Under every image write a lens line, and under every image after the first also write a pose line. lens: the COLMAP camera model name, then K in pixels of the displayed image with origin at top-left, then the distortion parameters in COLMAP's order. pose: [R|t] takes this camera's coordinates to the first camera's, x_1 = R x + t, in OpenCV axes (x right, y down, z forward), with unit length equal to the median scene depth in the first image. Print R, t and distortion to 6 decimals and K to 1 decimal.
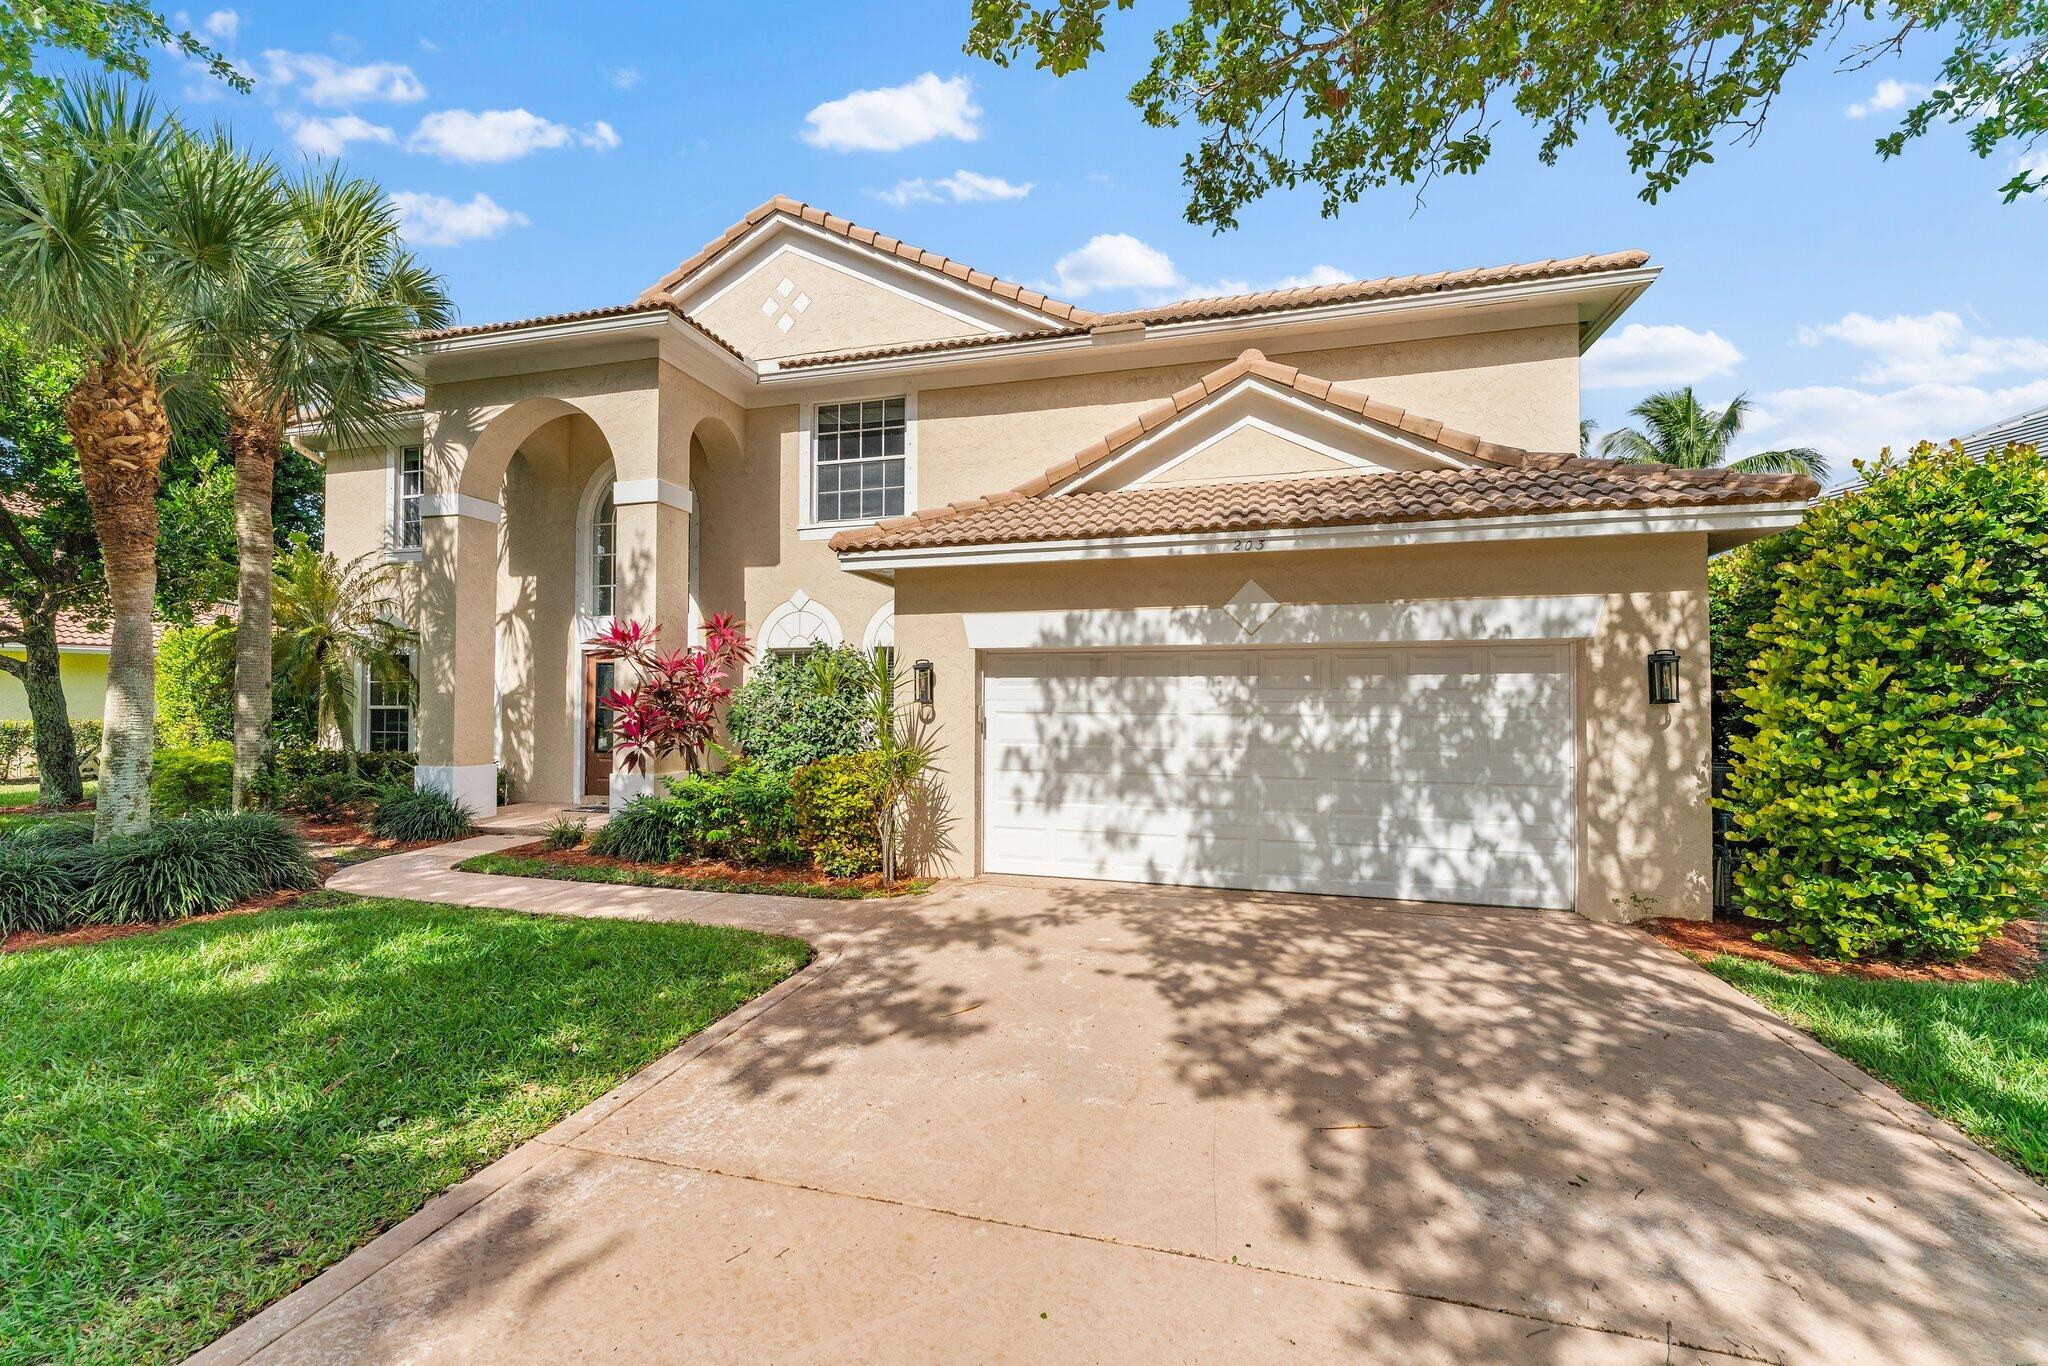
lens RADIAL K [[833.6, 0, 1021.3], [0, 833.6, 688.1], [0, 0, 1]] dist [-0.001184, 0.000640]
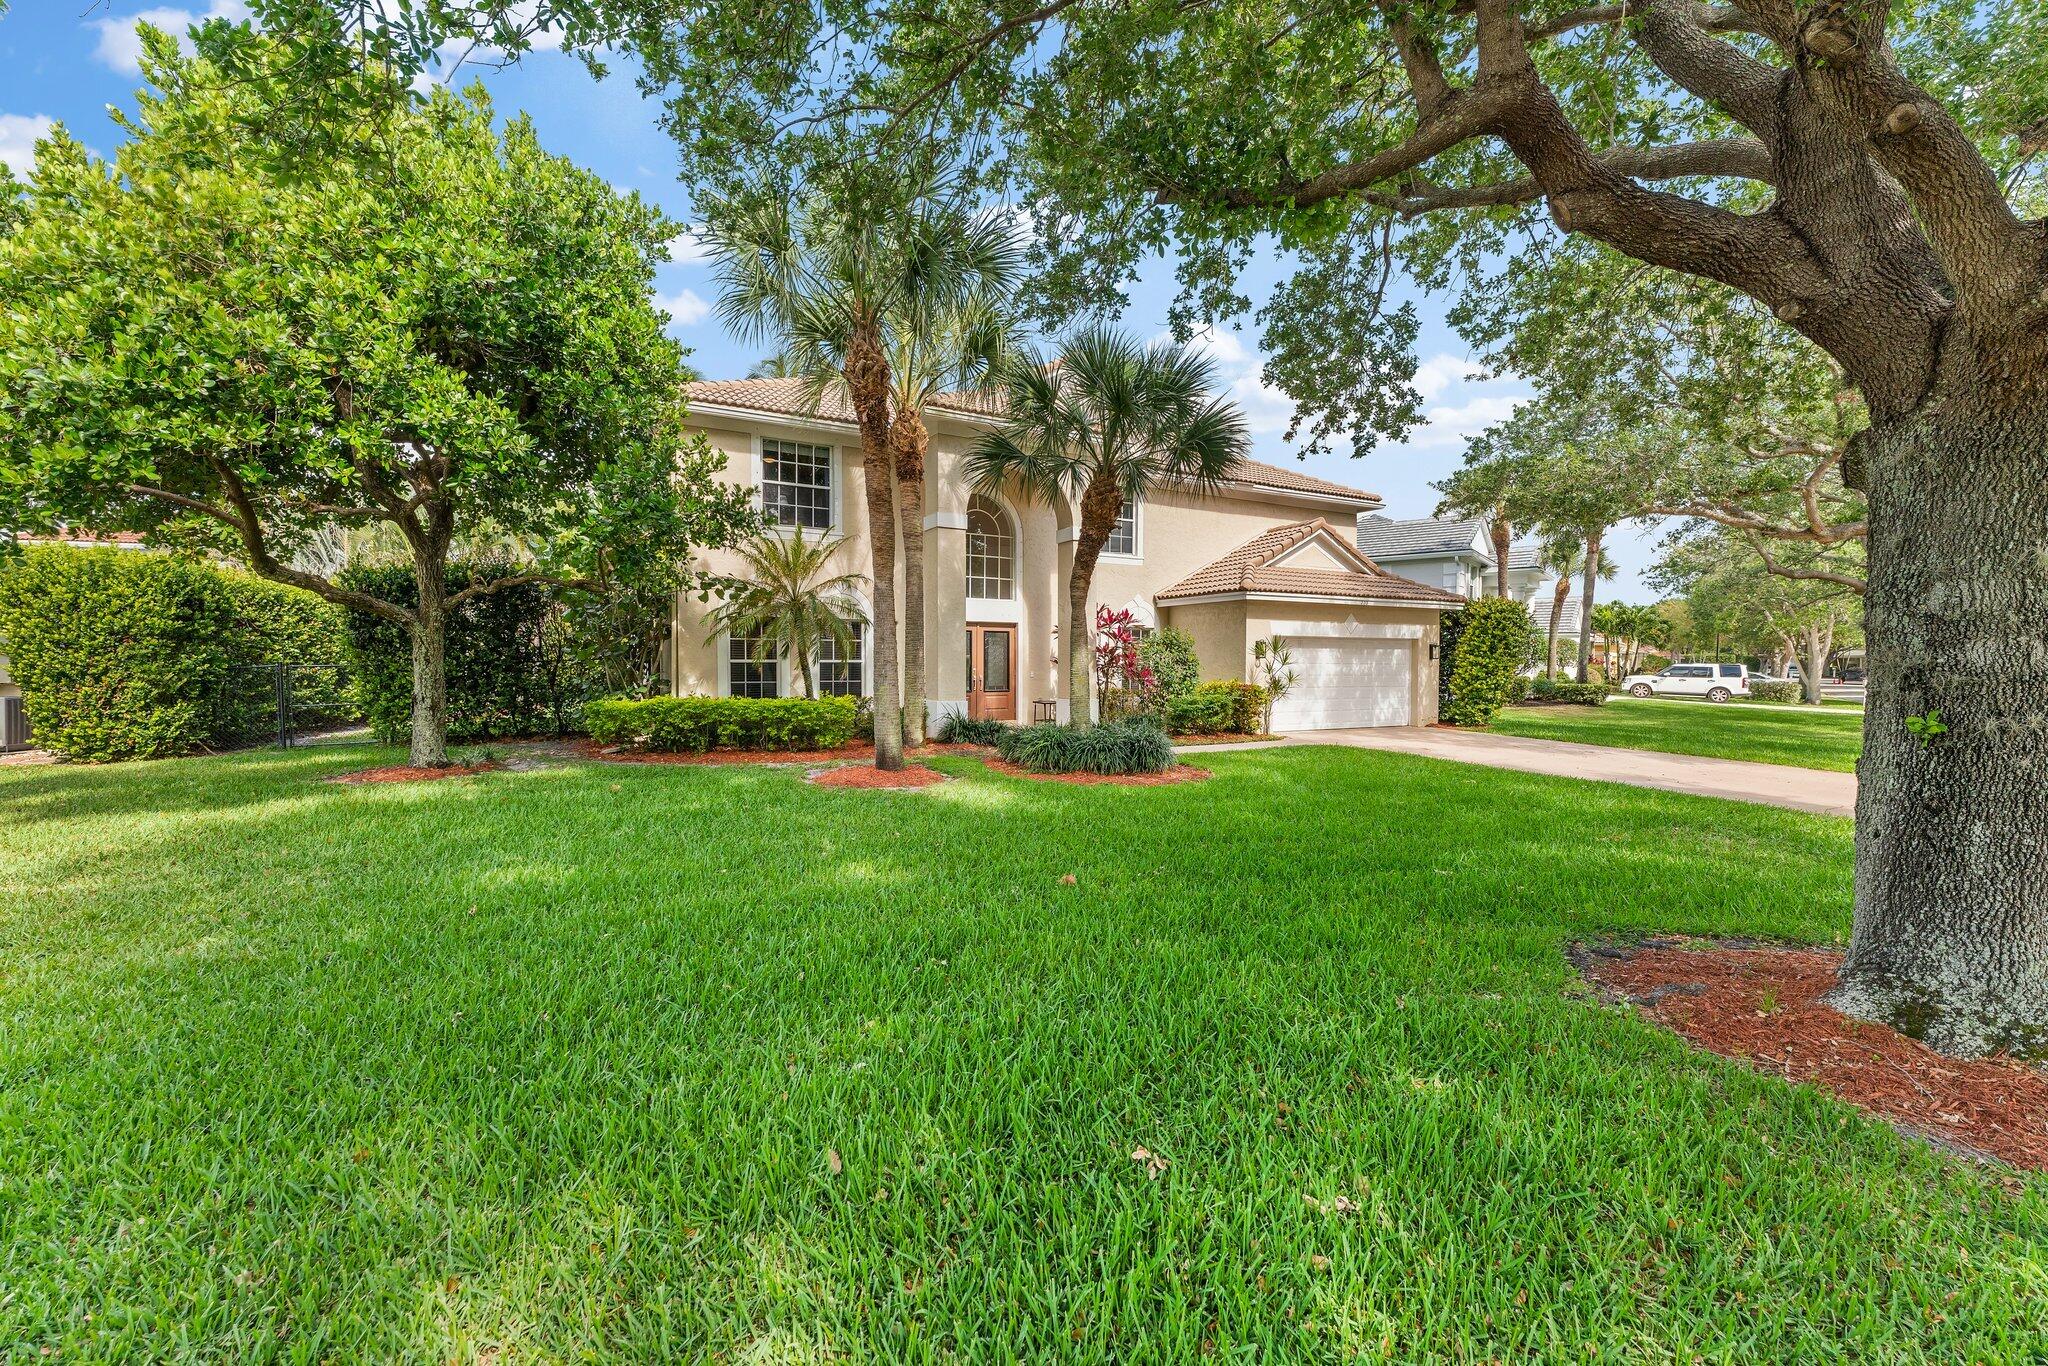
lens RADIAL K [[841.6, 0, 1024.0], [0, 841.6, 683.0], [0, 0, 1]] dist [-0.000162, 0.000082]
pose [[0.704417, -0.020121, 0.709501, -2.306086], [-0.015539, 0.998921, 0.043757, -0.006127], [-0.709616, -0.041848, 0.703345, -0.173891]]
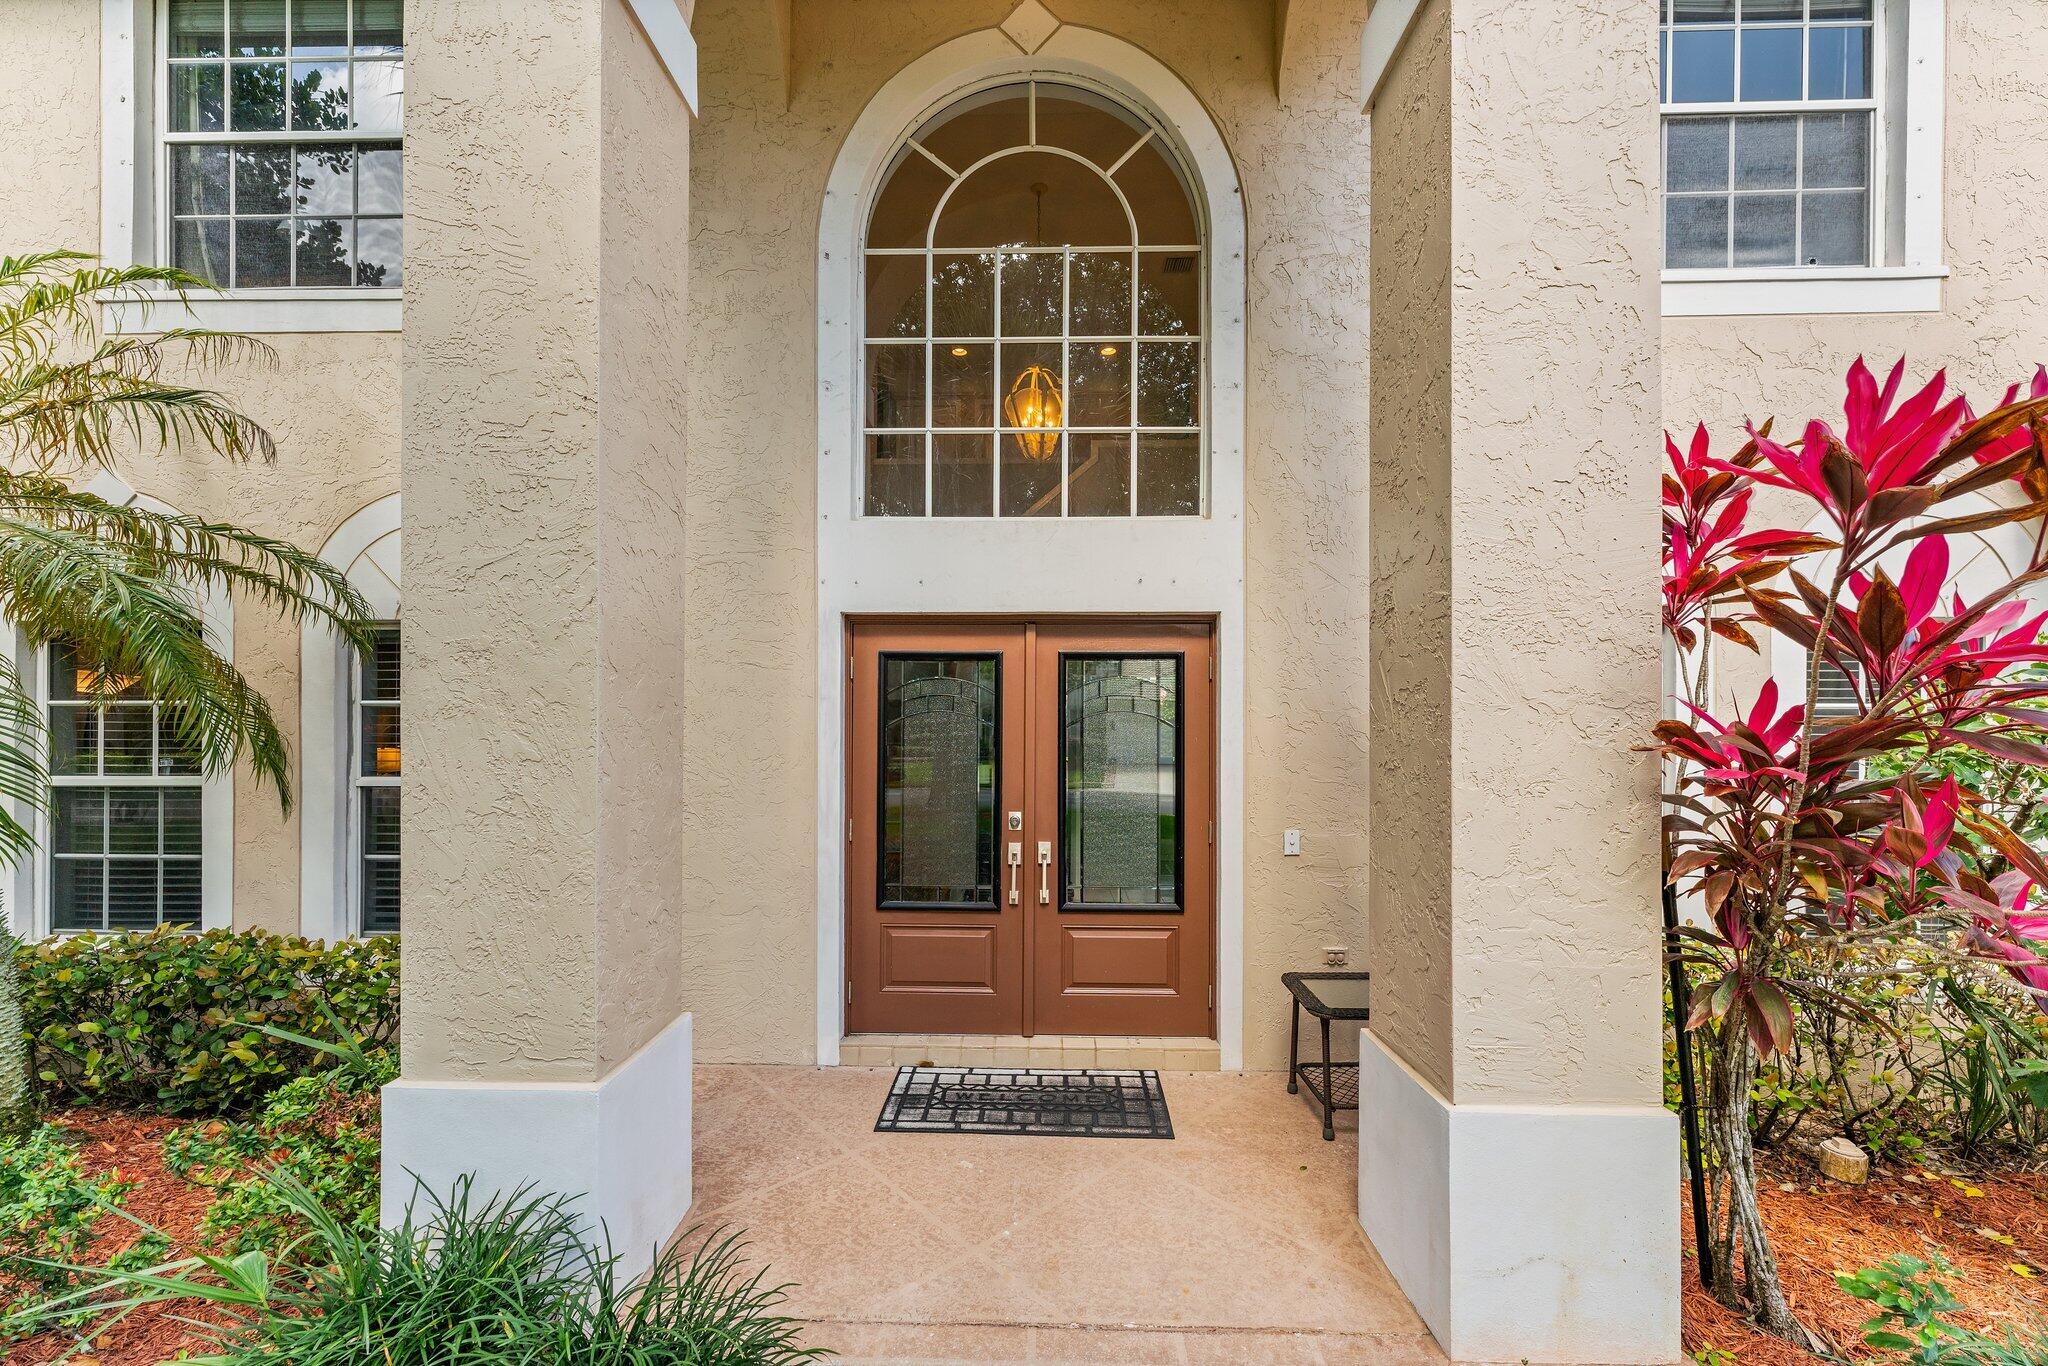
lens RADIAL K [[846.5, 0, 1024.8], [0, 846.5, 720.6], [0, 0, 1]] dist [-0.001166, -0.000269]
pose [[0.971999, 0.000189, 0.234986, -0.857823], [-0.003376, 0.999908, 0.013160, -0.011483], [-0.234961, -0.013584, 0.971910, 1.040085]]
